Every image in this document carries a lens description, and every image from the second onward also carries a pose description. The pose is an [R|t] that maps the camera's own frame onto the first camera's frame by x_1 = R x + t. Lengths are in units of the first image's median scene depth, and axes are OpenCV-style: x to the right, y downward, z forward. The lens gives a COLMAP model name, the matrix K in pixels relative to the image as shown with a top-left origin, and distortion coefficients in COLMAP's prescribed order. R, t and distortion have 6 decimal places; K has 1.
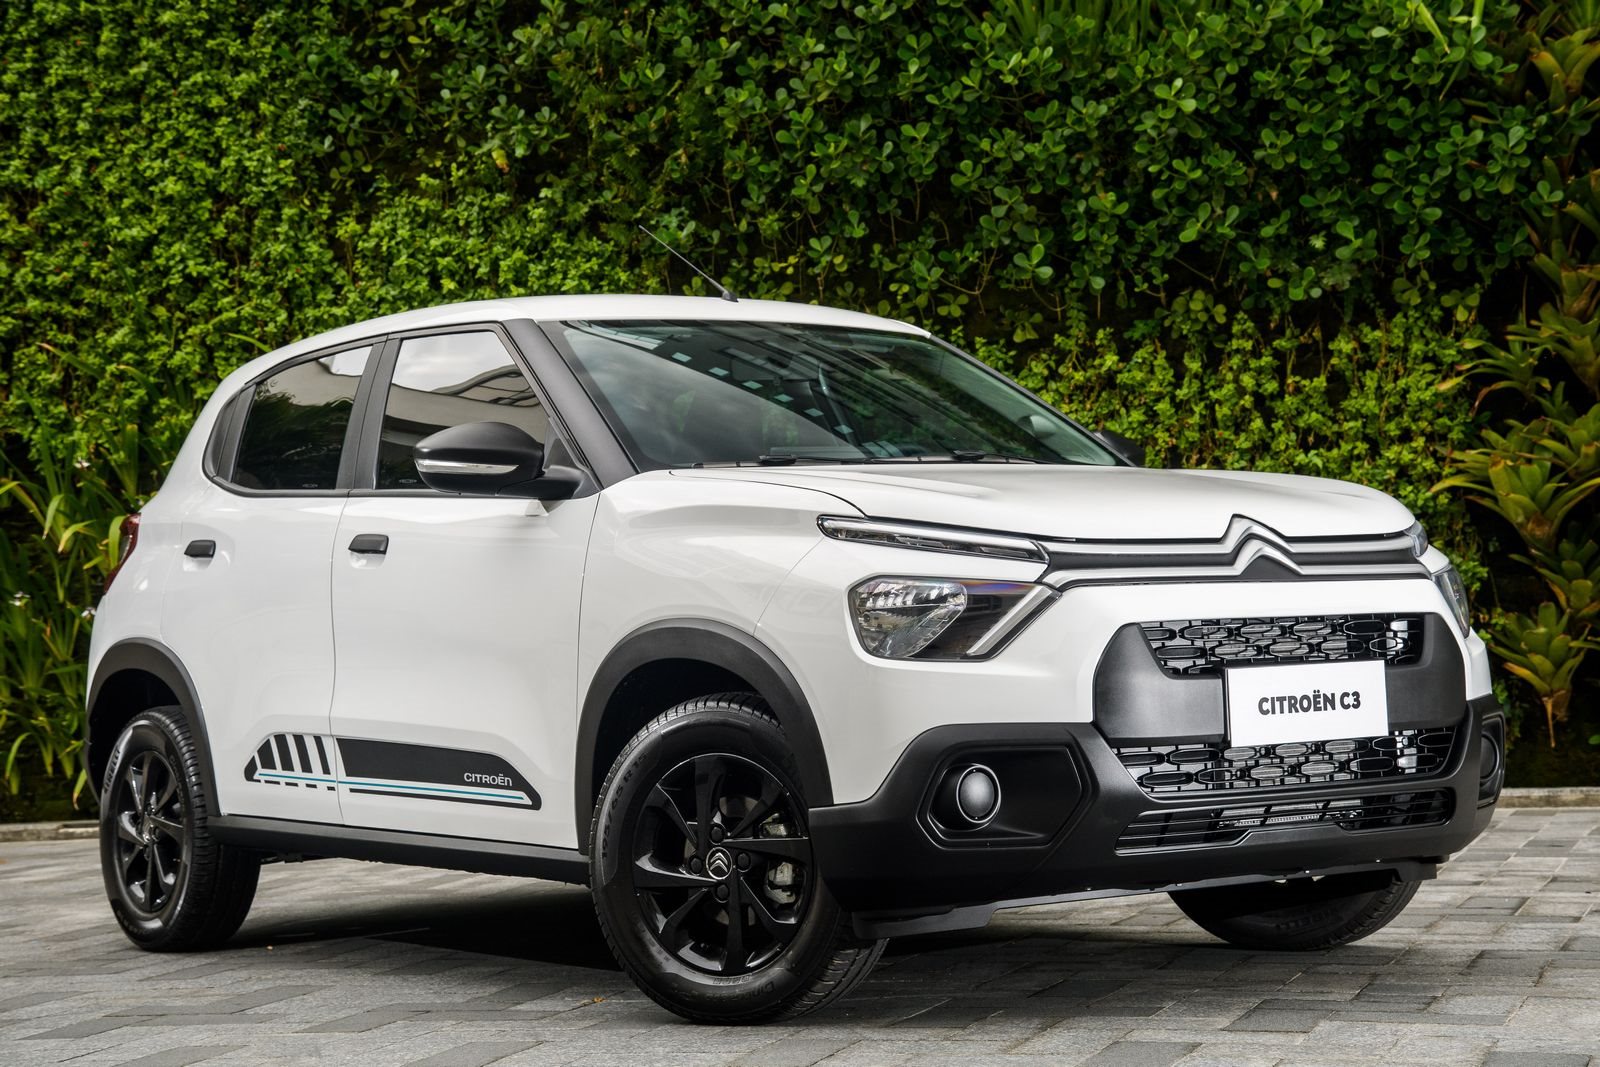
lens RADIAL K [[2774.3, 0, 800.0], [0, 2774.3, 533.5], [0, 0, 1]] dist [0.286126, 0.279673]
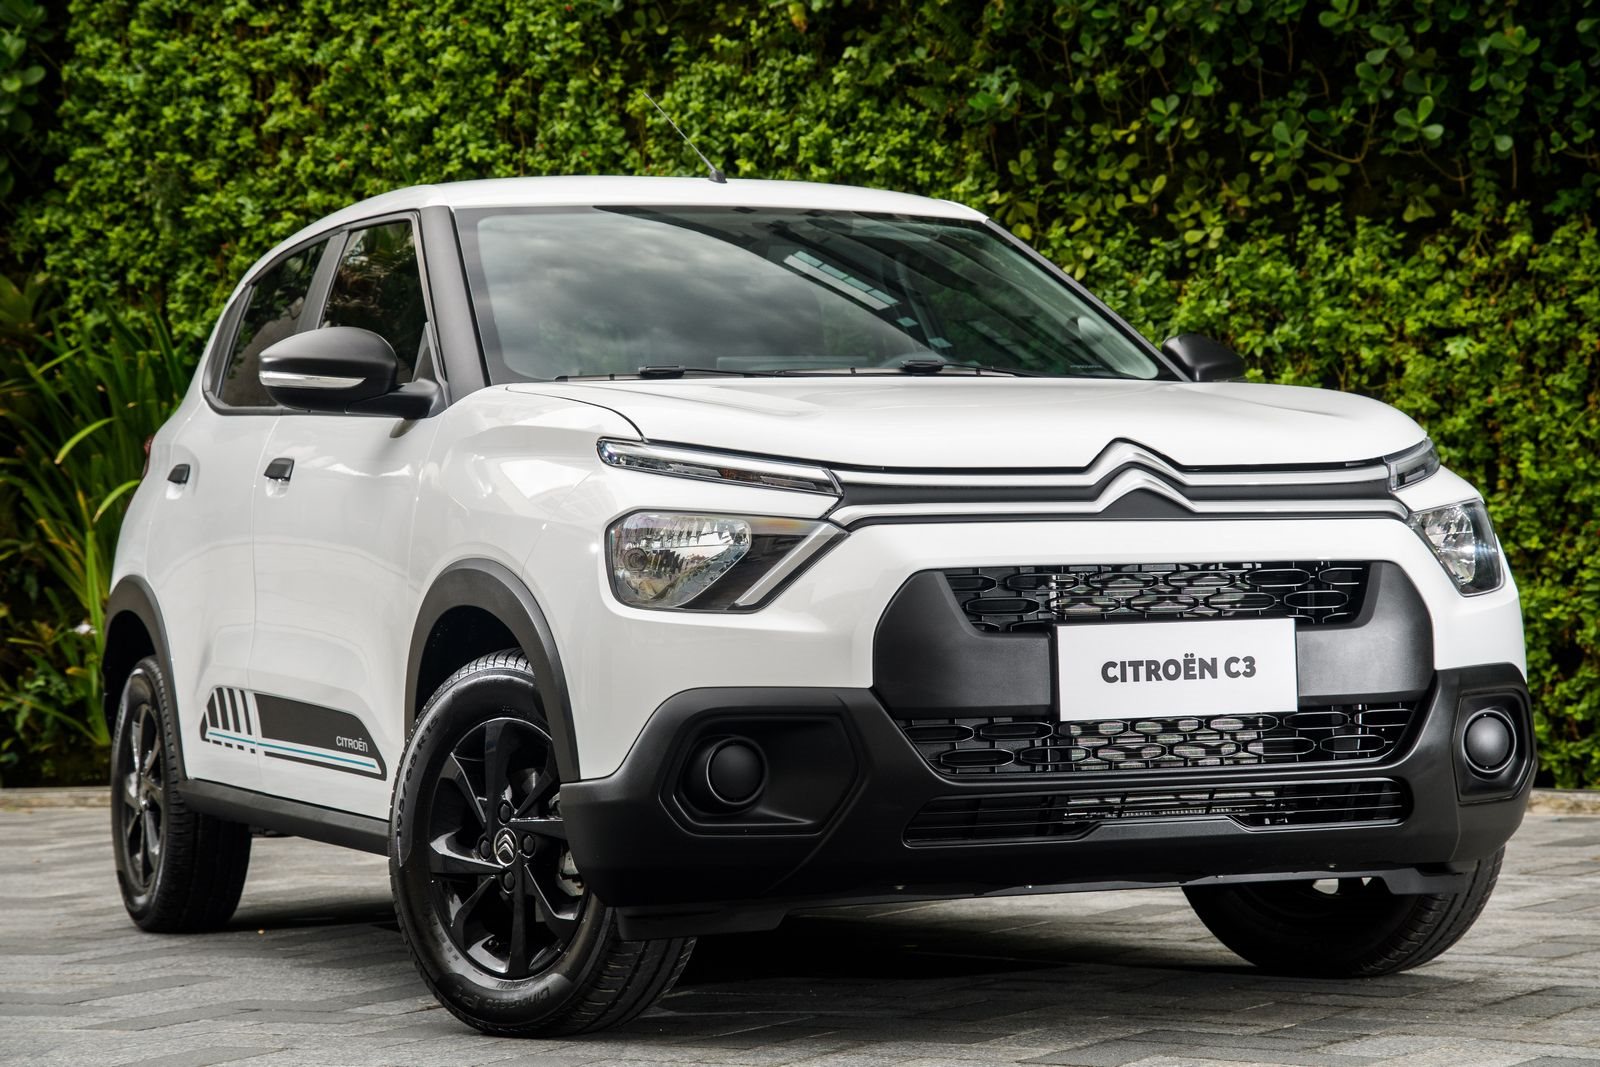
lens RADIAL K [[3346.6, 0, 800.0], [0, 3346.6, 533.5], [0, 0, 1]] dist [0.416836, 0.457370]
pose [[0.974216, 0.008870, -0.225442, 0.128825], [-0.004066, 0.999755, 0.021765, 0.000027], [0.225580, -0.020287, 0.974013, 0.009485]]
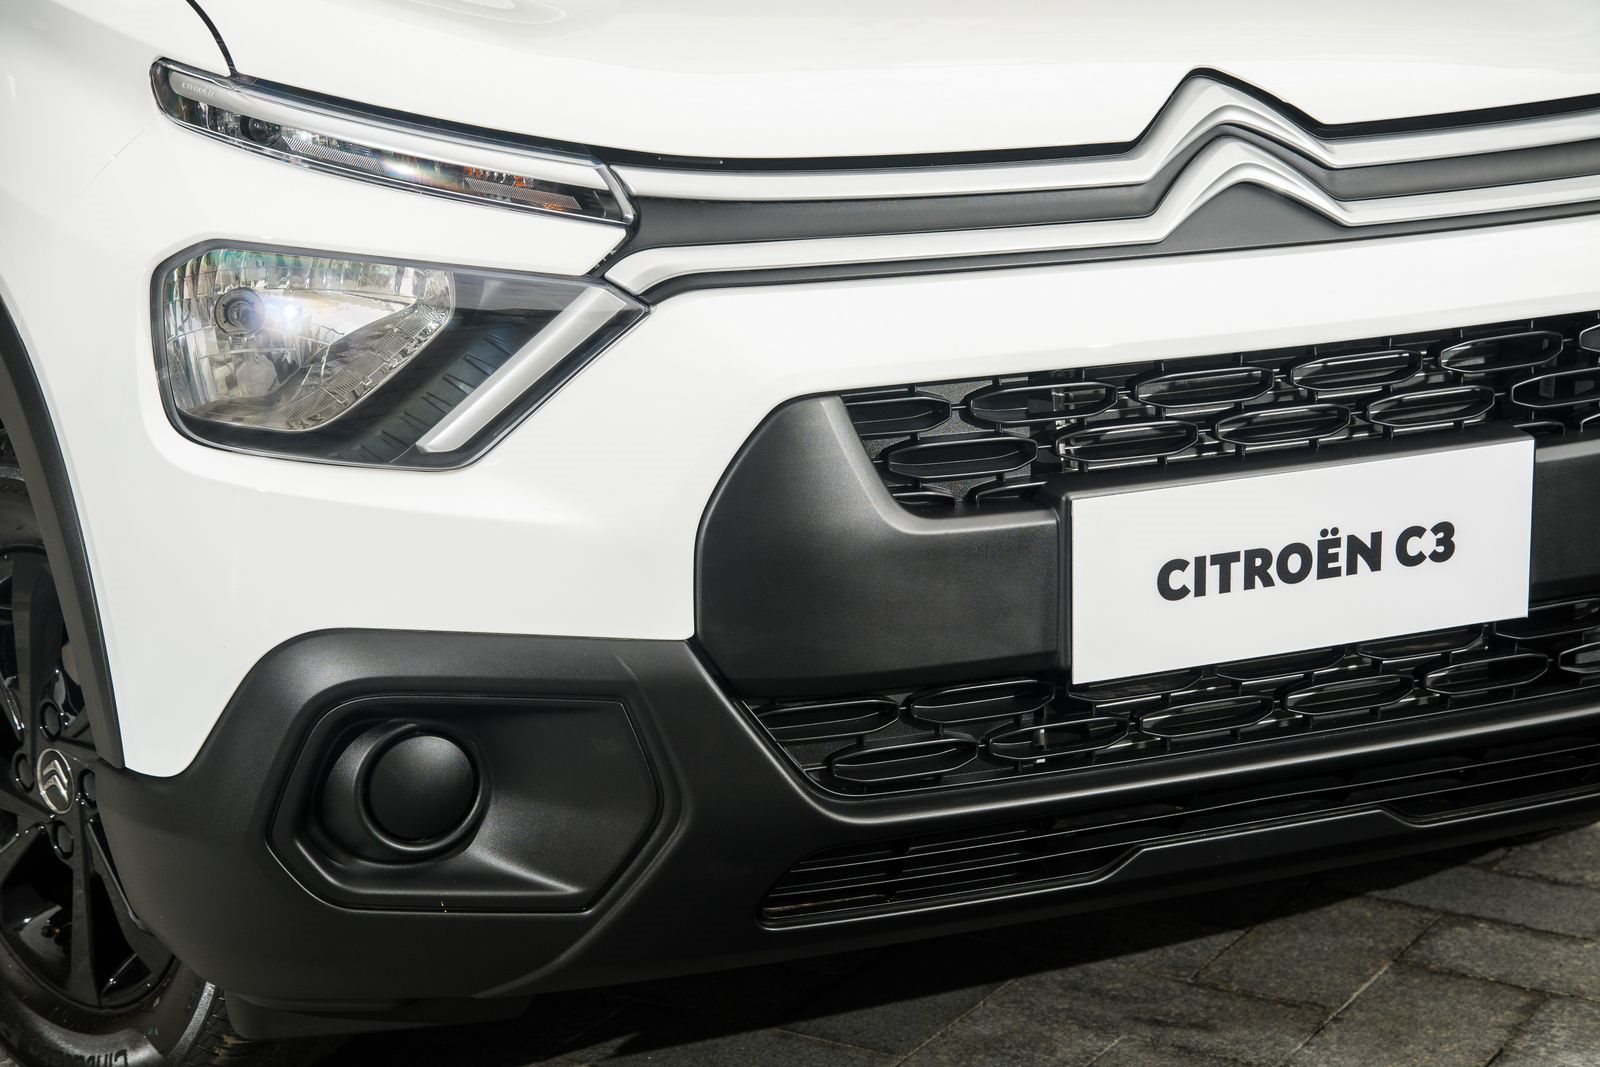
lens RADIAL K [[2774.3, 0, 800.0], [0, 2774.3, 533.5], [0, 0, 1]] dist [0.286126, 0.279673]
pose [[0.976482, 0.065540, -0.205394, 0.084393], [-0.007506, 0.962431, 0.271423, -0.023830], [0.215466, -0.263499, 0.940289, 0.261232]]
